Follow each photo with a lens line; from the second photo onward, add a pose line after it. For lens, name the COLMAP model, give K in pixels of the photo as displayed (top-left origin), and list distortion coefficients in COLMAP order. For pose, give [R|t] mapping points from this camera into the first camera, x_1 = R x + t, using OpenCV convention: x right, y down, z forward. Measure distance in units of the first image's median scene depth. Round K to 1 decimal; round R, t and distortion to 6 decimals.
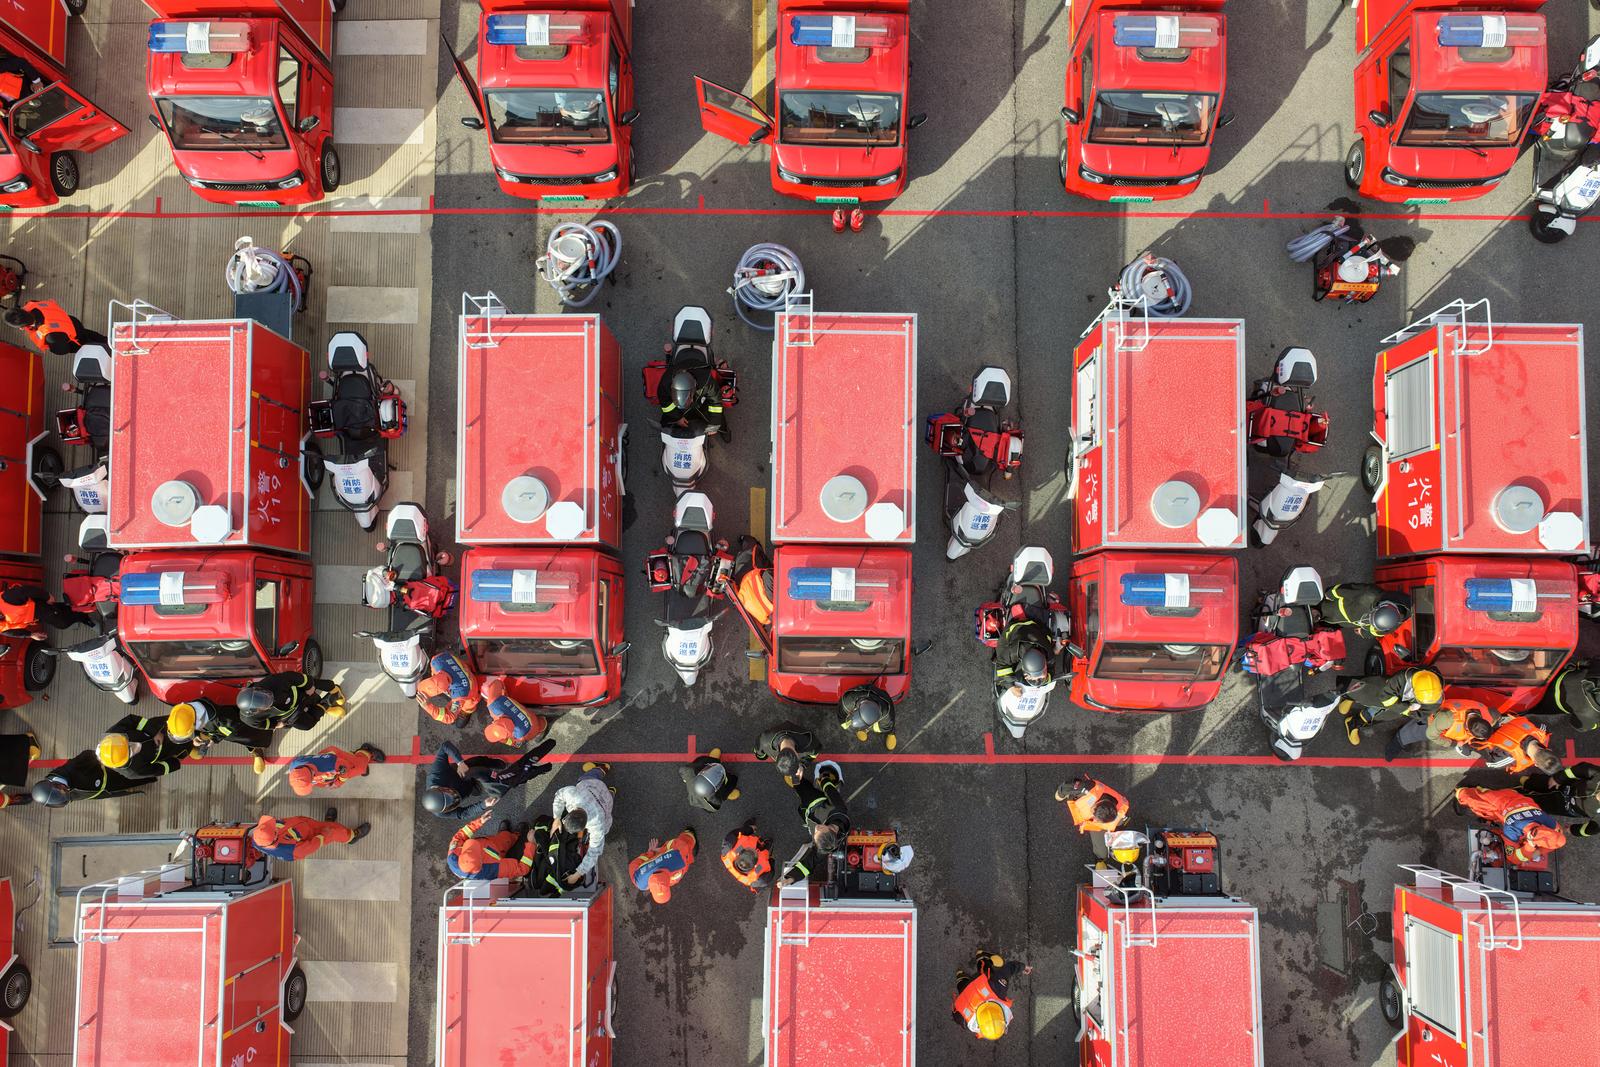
lens RADIAL K [[1317.2, 0, 799.0], [0, 1317.2, 529.0], [0, 0, 1]] dist [-0.007428, 0.029352]
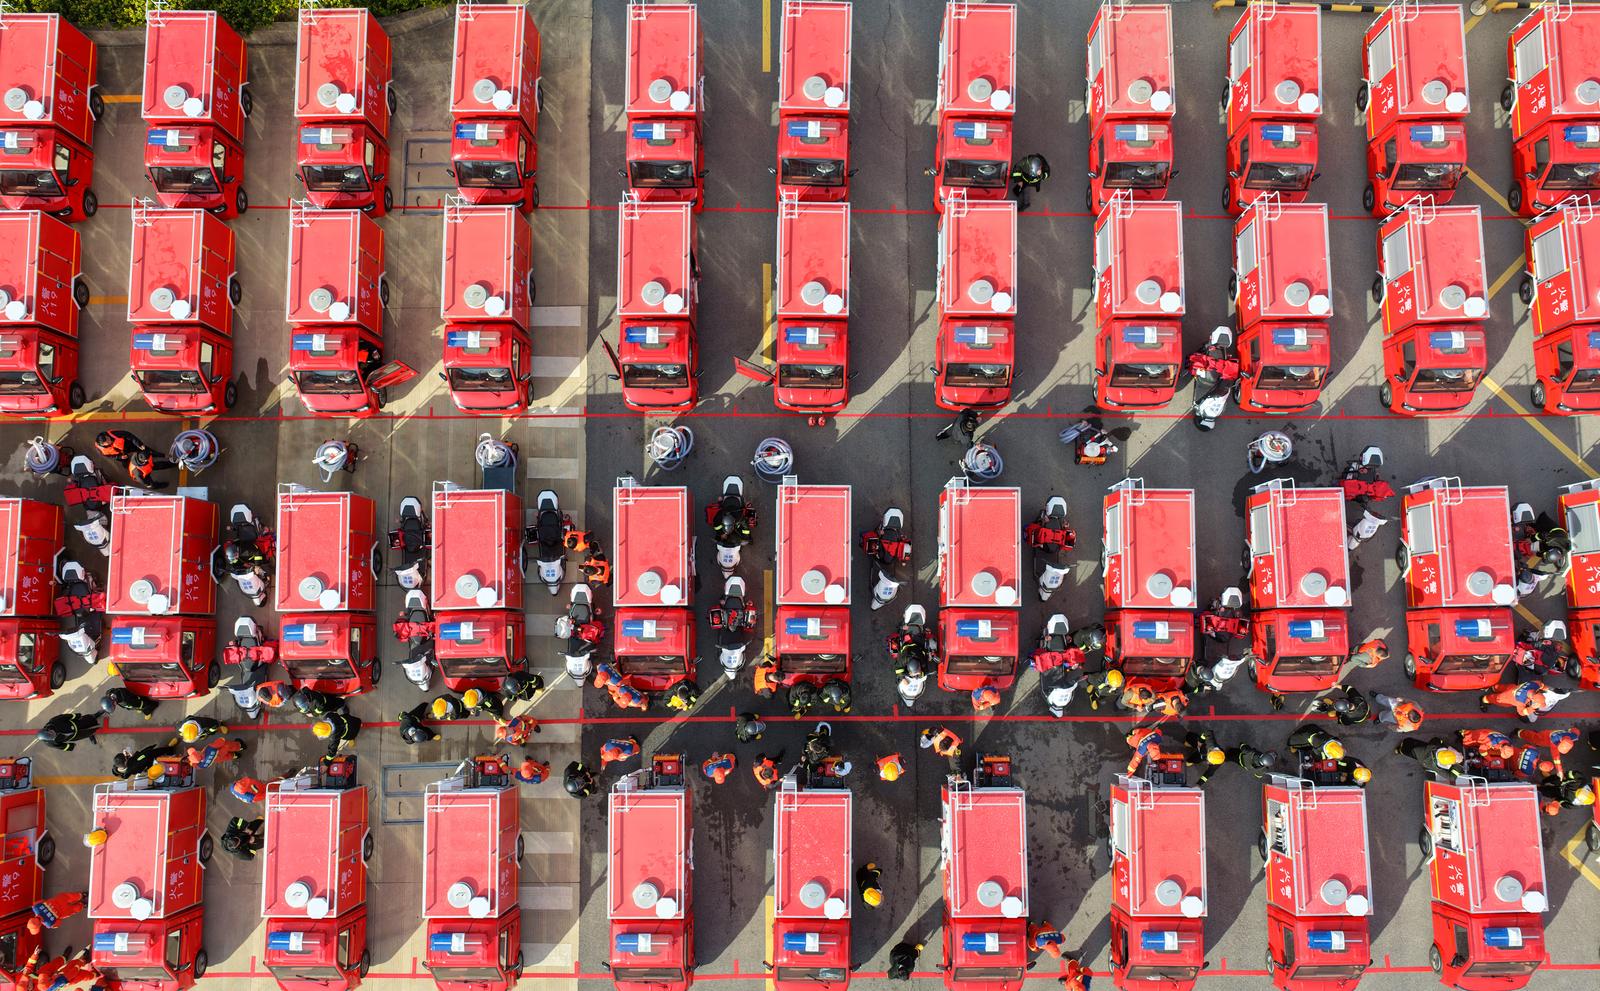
lens RADIAL K [[1352.7, 0, 798.2], [0, 1352.7, 490.3], [0, 0, 1]] dist [-0.005402, 0.010146]
pose [[0.999973, -0.006169, 0.004004, 0.003756], [0.006252, 0.999764, -0.020819, -0.107815], [-0.003875, 0.020844, 0.999775, -0.916603]]
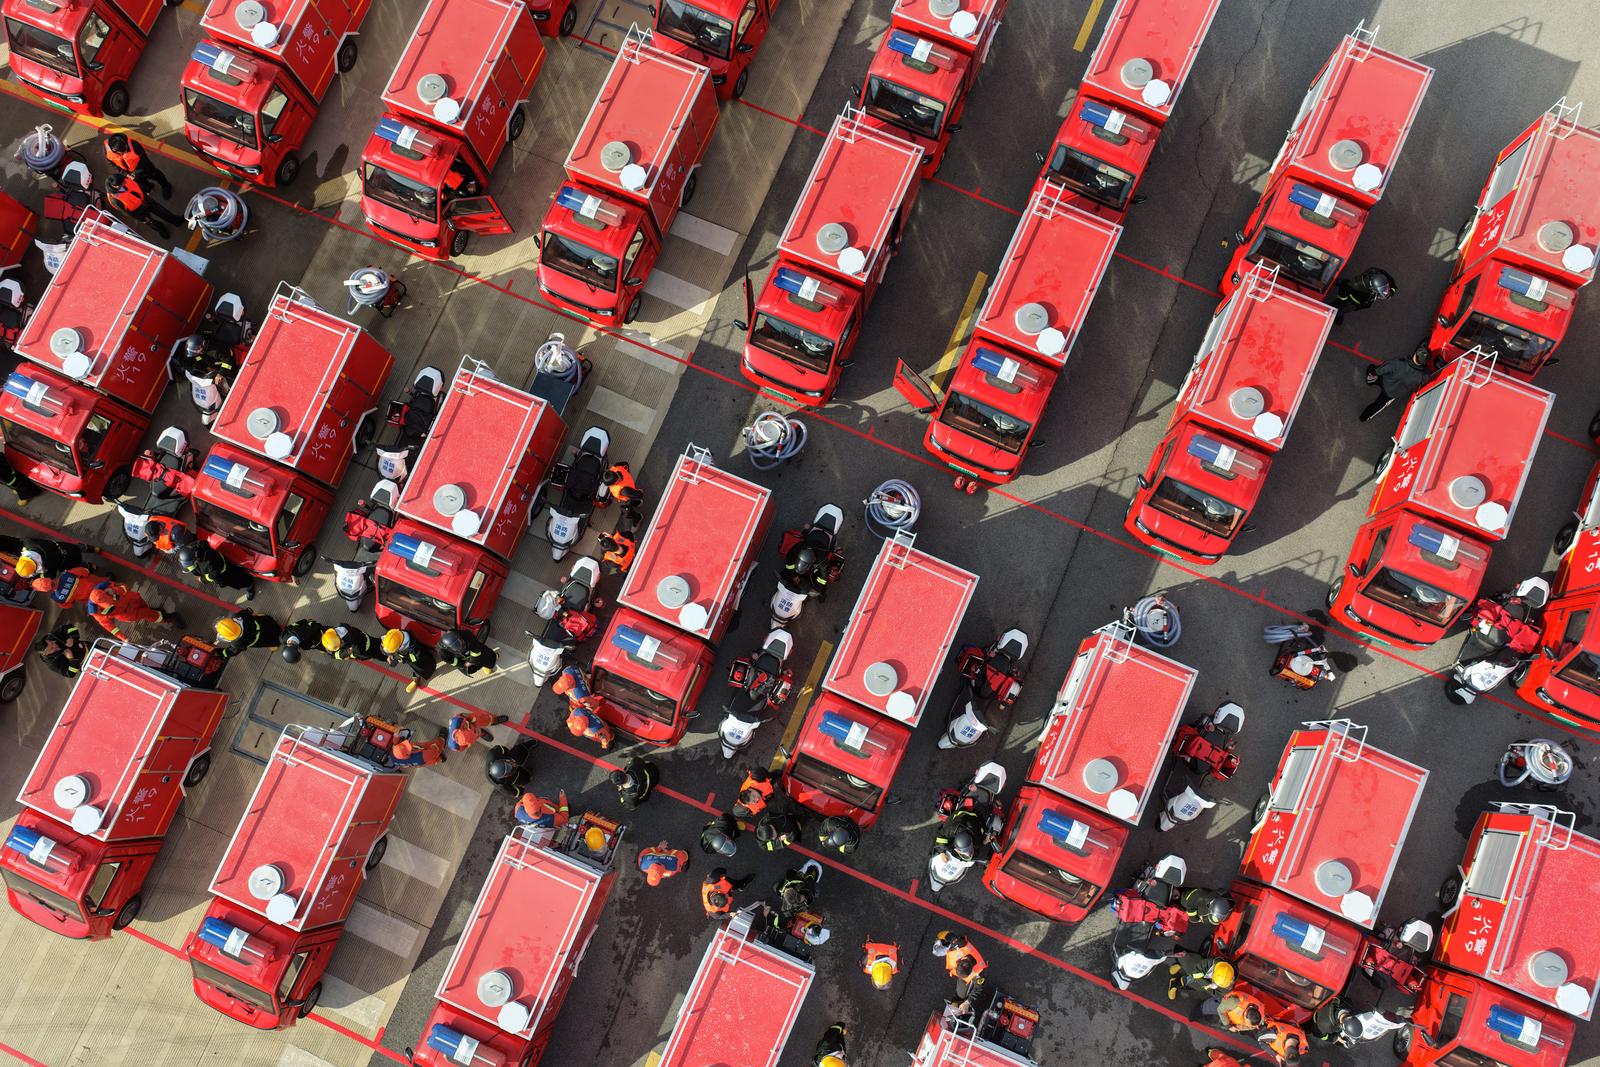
lens RADIAL K [[1317.2, 0, 801.7], [0, 1317.2, 534.1], [0, 0, 1]] dist [-0.007428, 0.029352]
pose [[0.921005, 0.382388, -0.074360, 0.001615], [-0.386766, 0.920391, -0.057376, -0.047867], [0.046500, 0.081603, 0.995580, -0.381563]]
